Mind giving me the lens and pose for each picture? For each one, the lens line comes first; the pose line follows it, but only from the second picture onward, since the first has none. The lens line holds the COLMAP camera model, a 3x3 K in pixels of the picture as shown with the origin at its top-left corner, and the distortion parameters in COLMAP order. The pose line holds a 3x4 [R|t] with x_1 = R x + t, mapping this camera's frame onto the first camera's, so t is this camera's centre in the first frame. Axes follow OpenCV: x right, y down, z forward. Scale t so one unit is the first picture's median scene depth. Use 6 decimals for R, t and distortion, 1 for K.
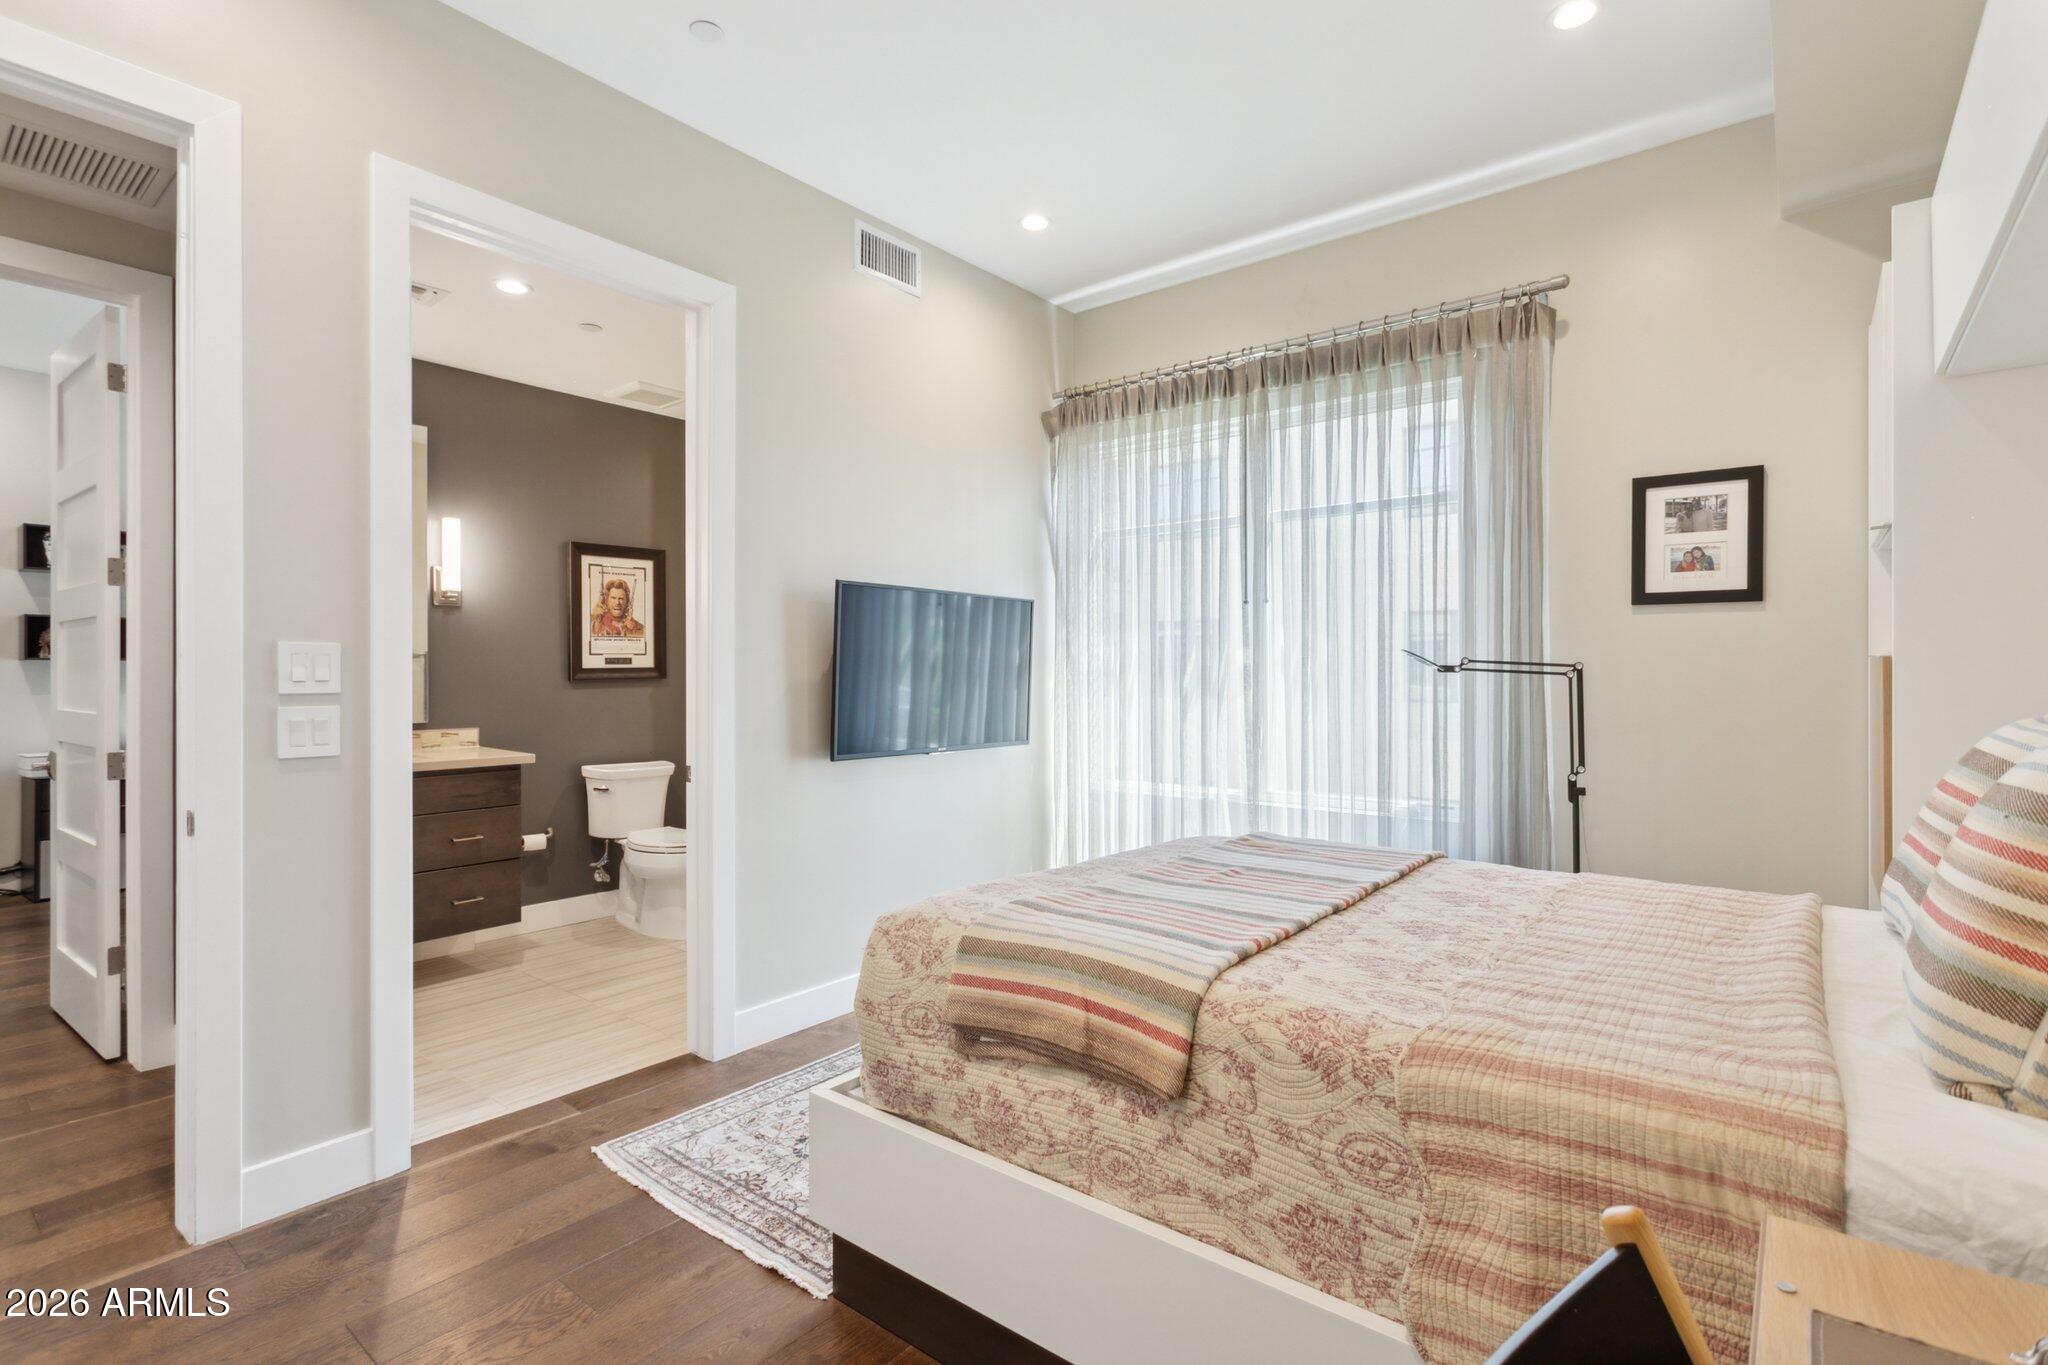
lens RADIAL K [[969.6, 0, 1015.5], [0, 969.6, 680.4], [0, 0, 1]] dist [-0.000820, 0.000536]
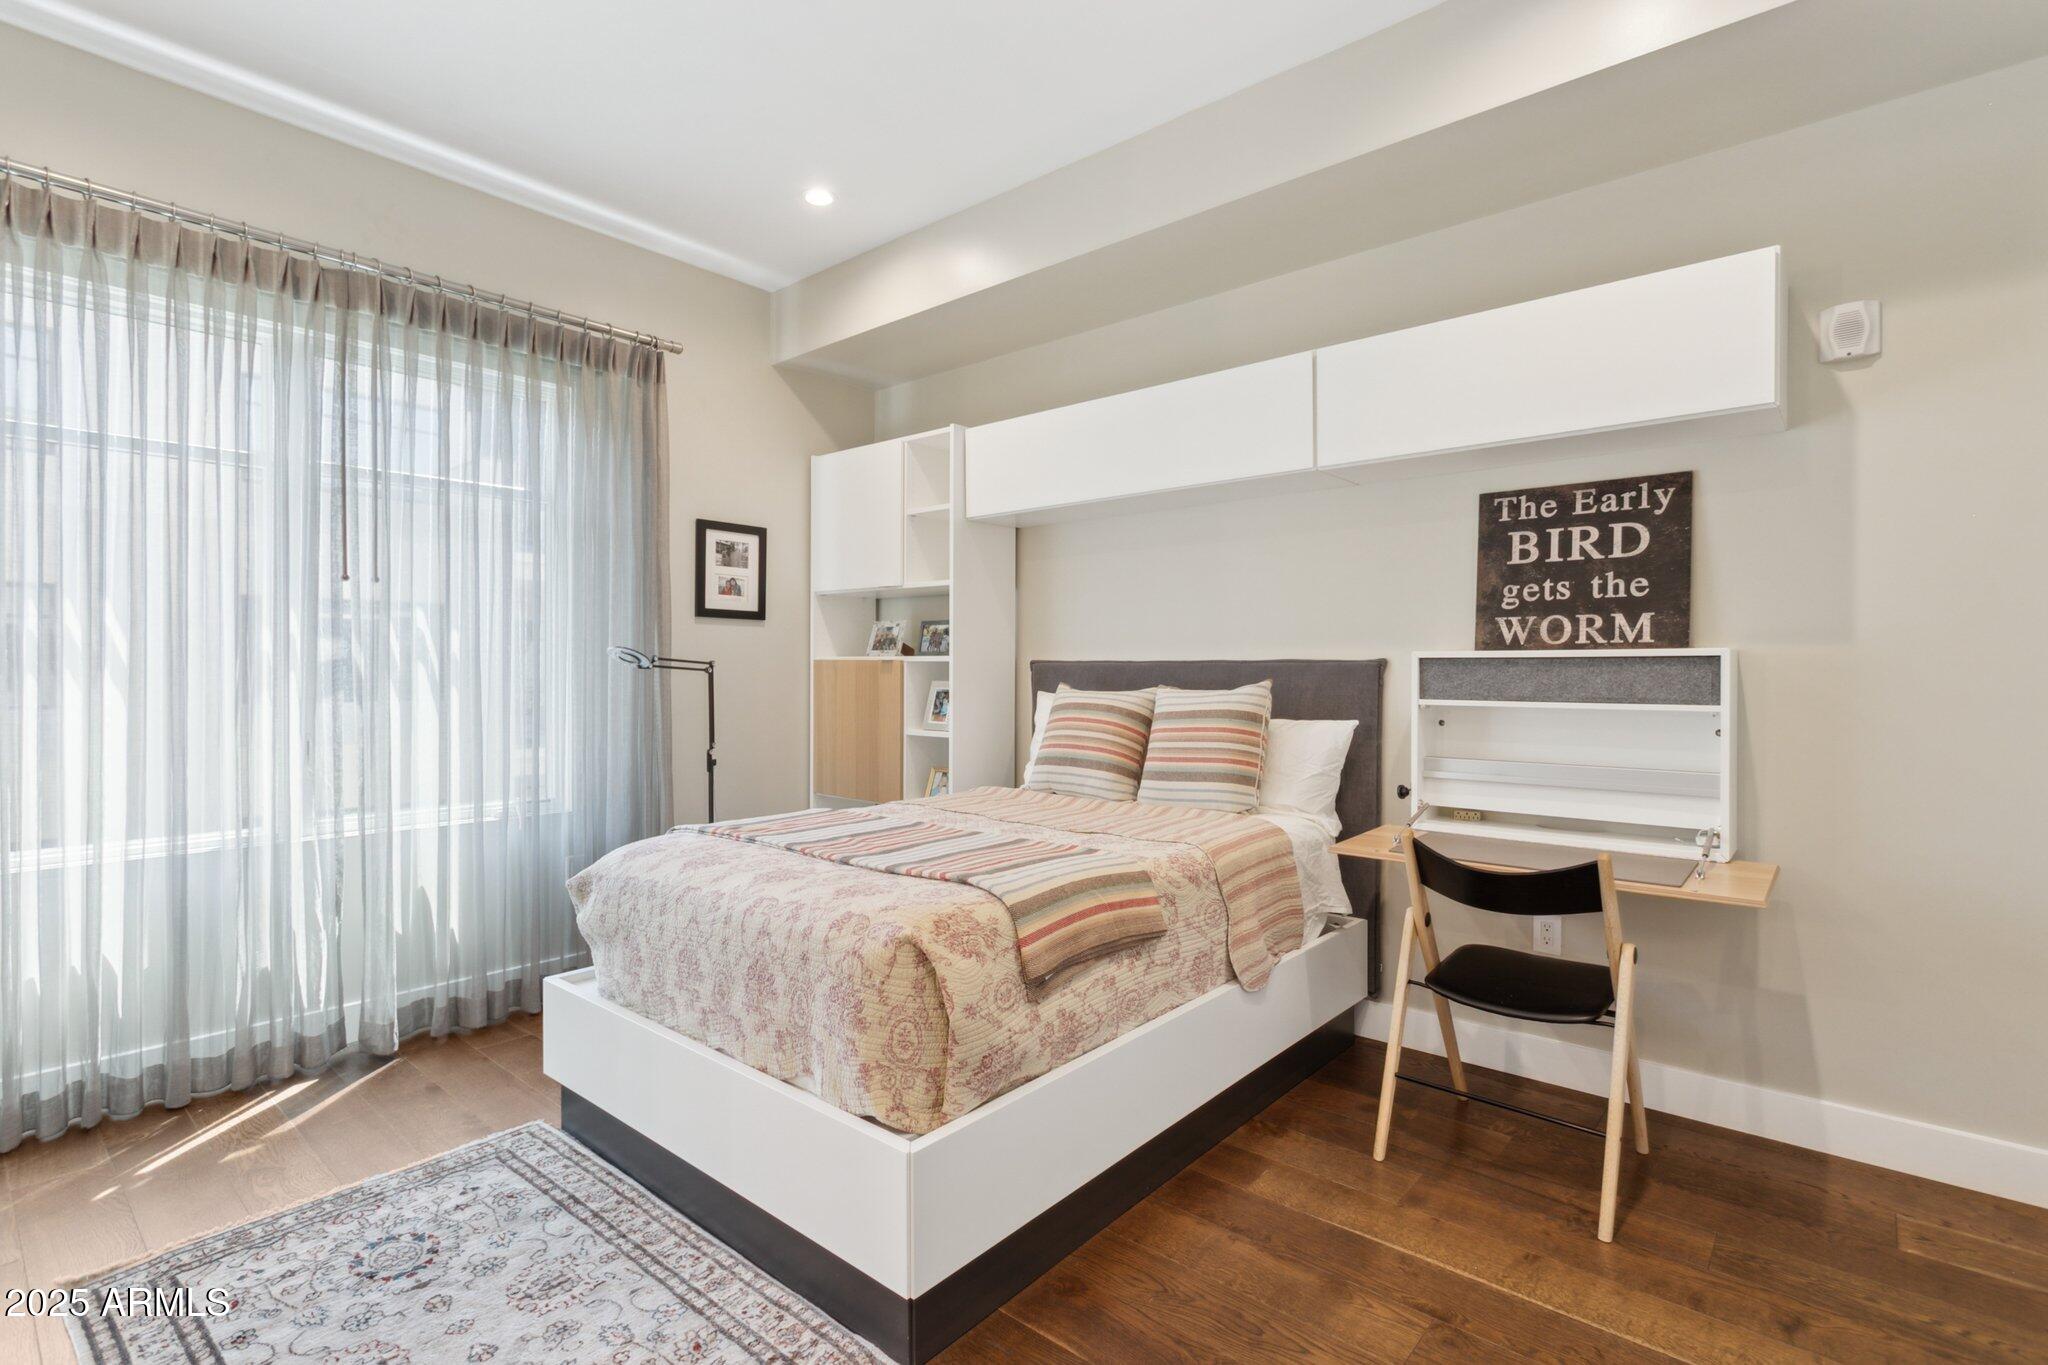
lens RADIAL K [[969.6, 0, 1034.8], [0, 969.6, 676.8], [0, 0, 1]] dist [-0.000820, 0.000536]
pose [[0.017583, -0.006904, 0.999822, -0.679908], [0.005284, 0.999963, 0.006812, -0.004240], [-0.999831, 0.005163, 0.017619, 0.553007]]
